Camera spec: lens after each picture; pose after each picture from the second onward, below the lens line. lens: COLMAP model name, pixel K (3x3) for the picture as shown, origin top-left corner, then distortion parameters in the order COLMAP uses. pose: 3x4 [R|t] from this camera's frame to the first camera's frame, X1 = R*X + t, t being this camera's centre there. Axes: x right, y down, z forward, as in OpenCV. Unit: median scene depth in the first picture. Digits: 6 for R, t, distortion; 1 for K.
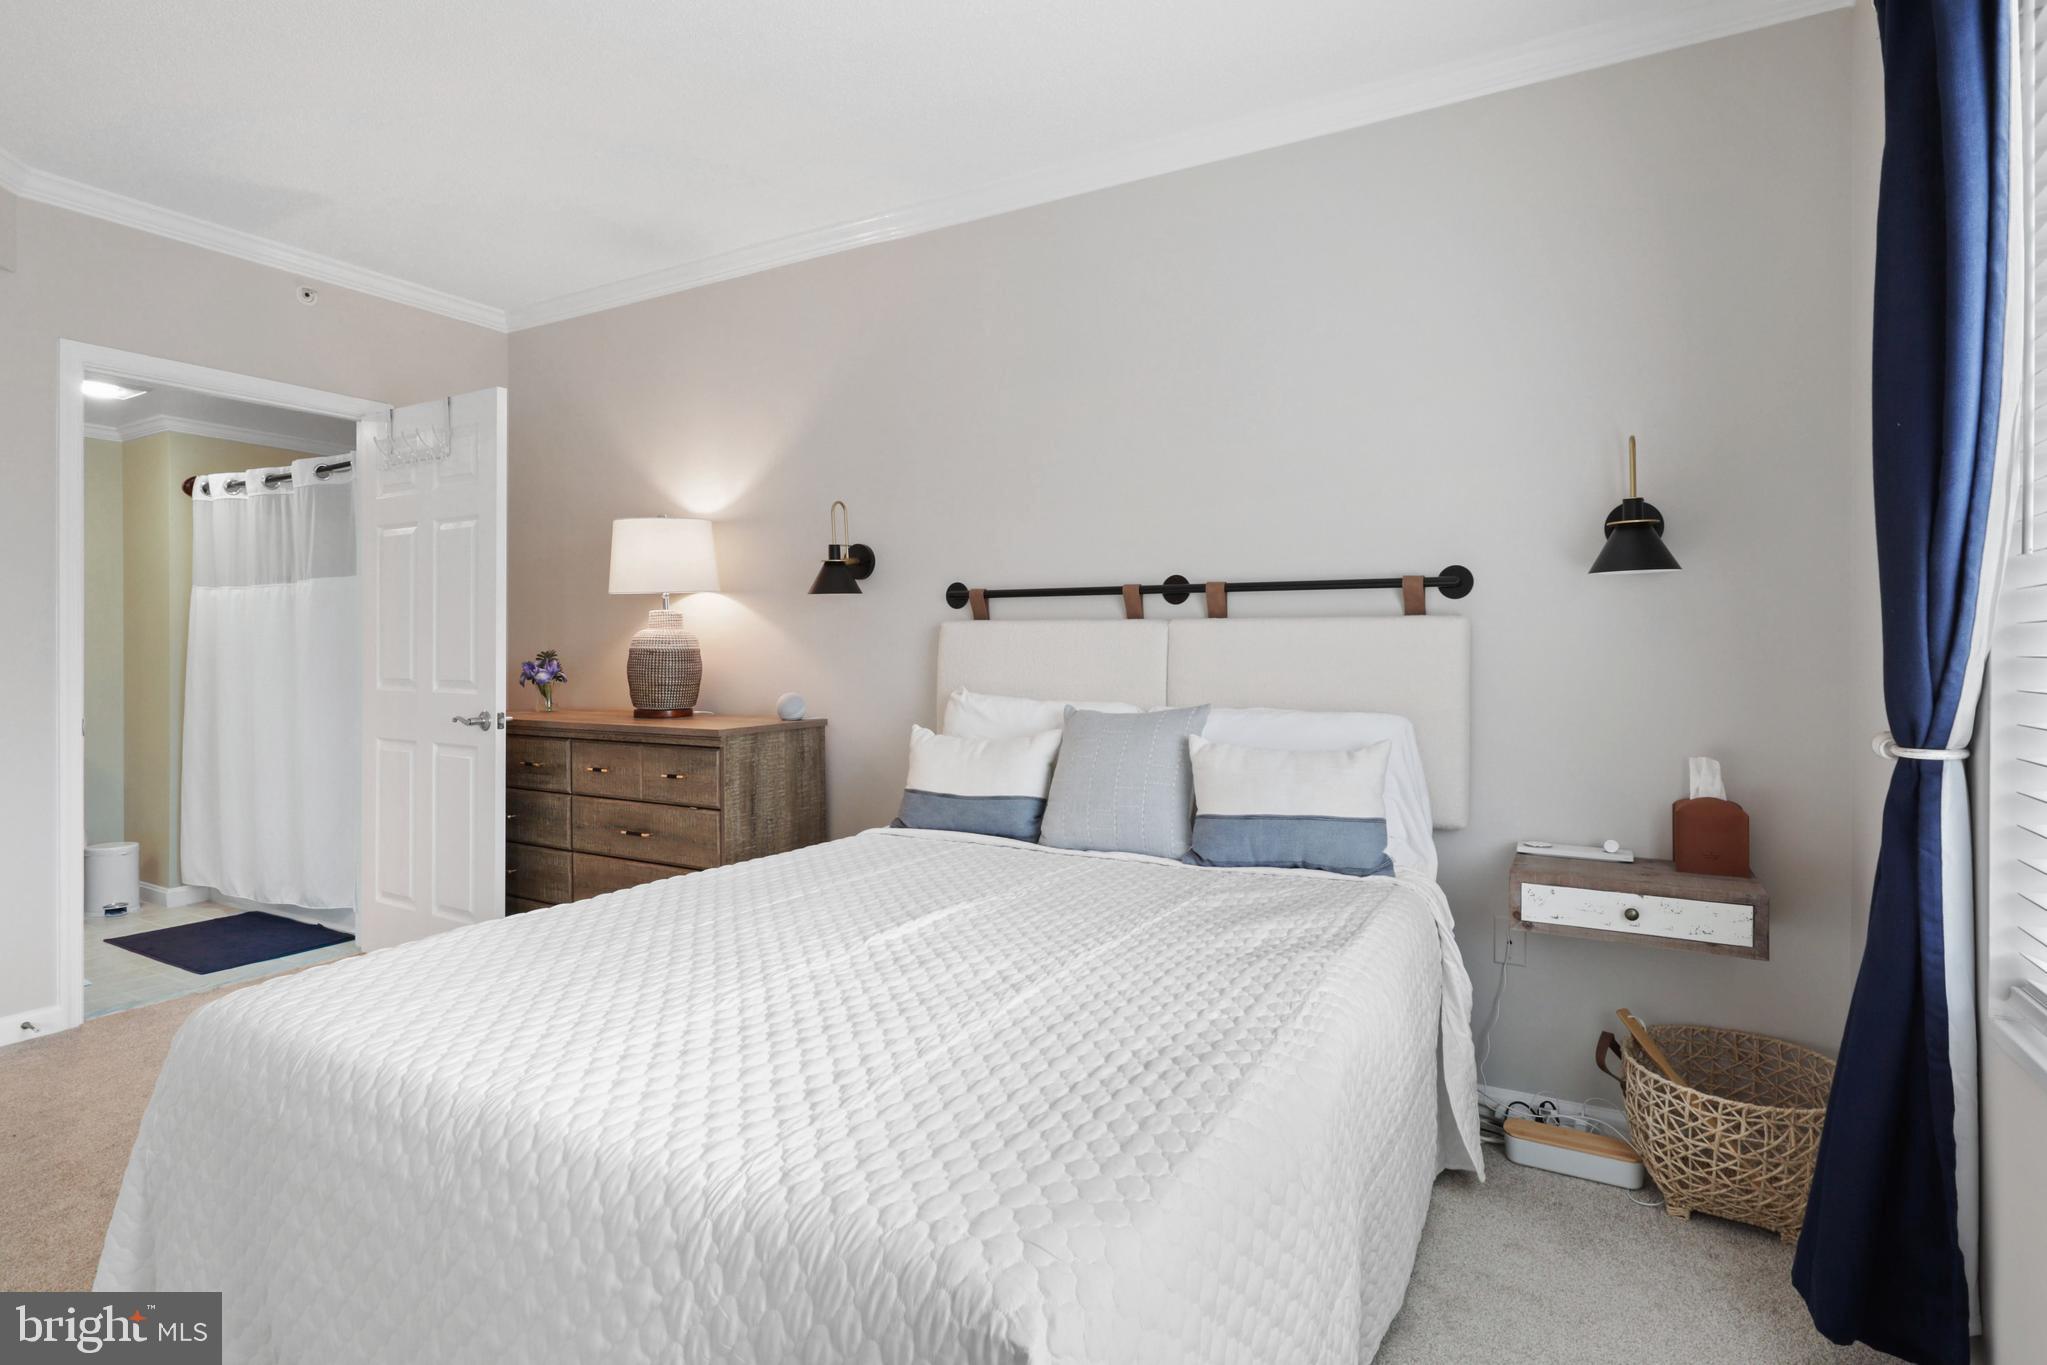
lens RADIAL K [[1035.0, 0, 1018.2], [0, 1035.0, 661.2], [0, 0, 1]] dist [-0.029576, 0.024237]
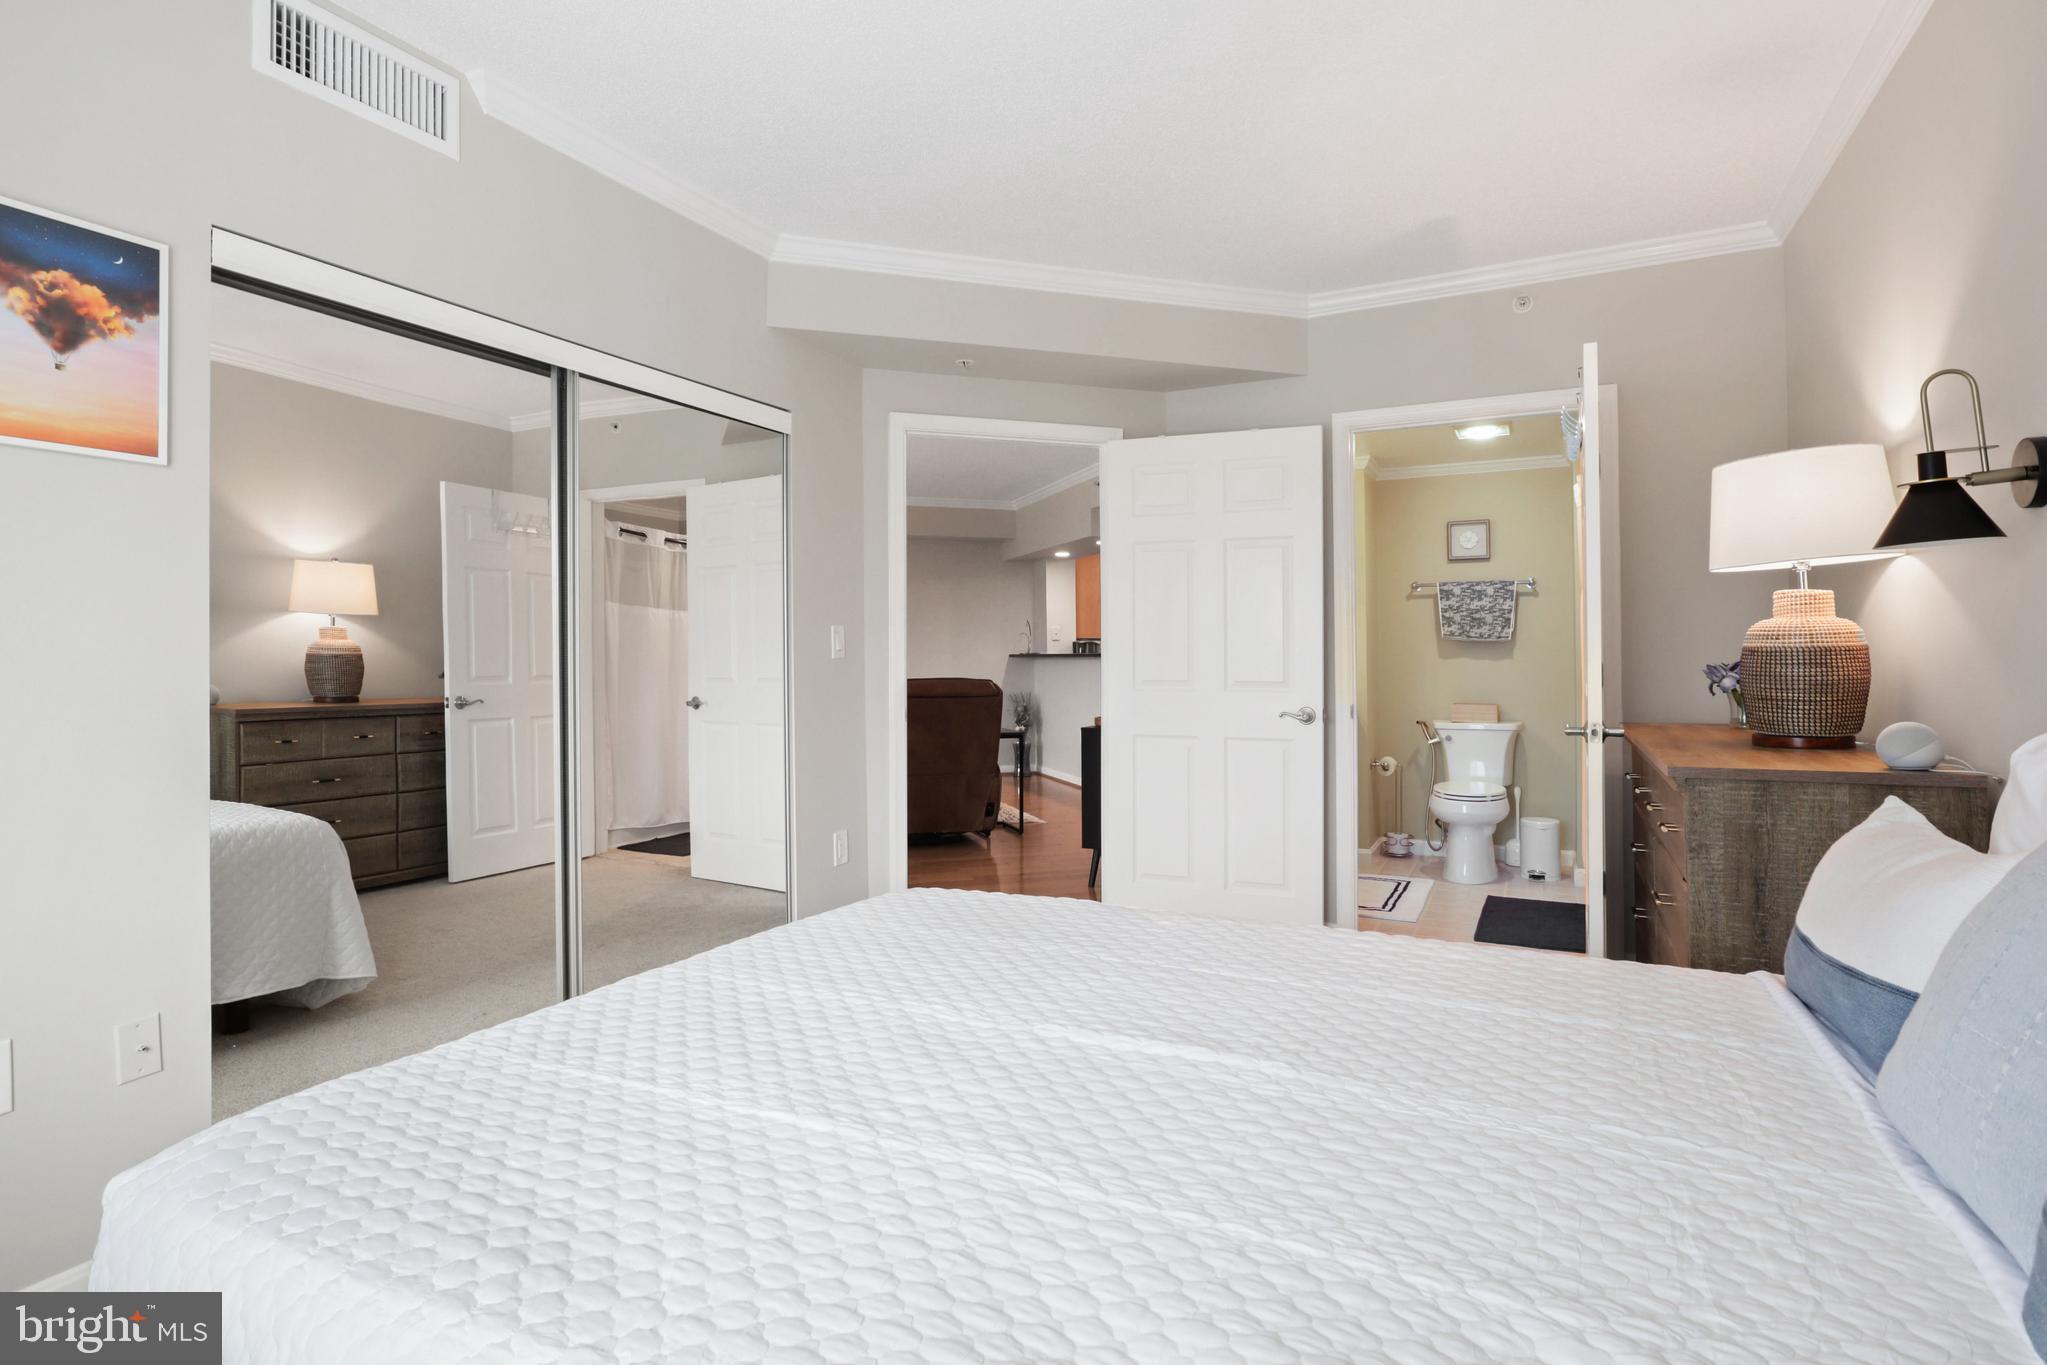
lens RADIAL K [[1035.0, 0, 1018.2], [0, 1035.0, 661.2], [0, 0, 1]] dist [-0.029576, 0.024237]
pose [[0.046726, 0.004145, -0.998899, 0.339025], [-0.000171, 0.999991, 0.004141, -0.005342], [0.998908, -0.000023, 0.046727, 0.504309]]
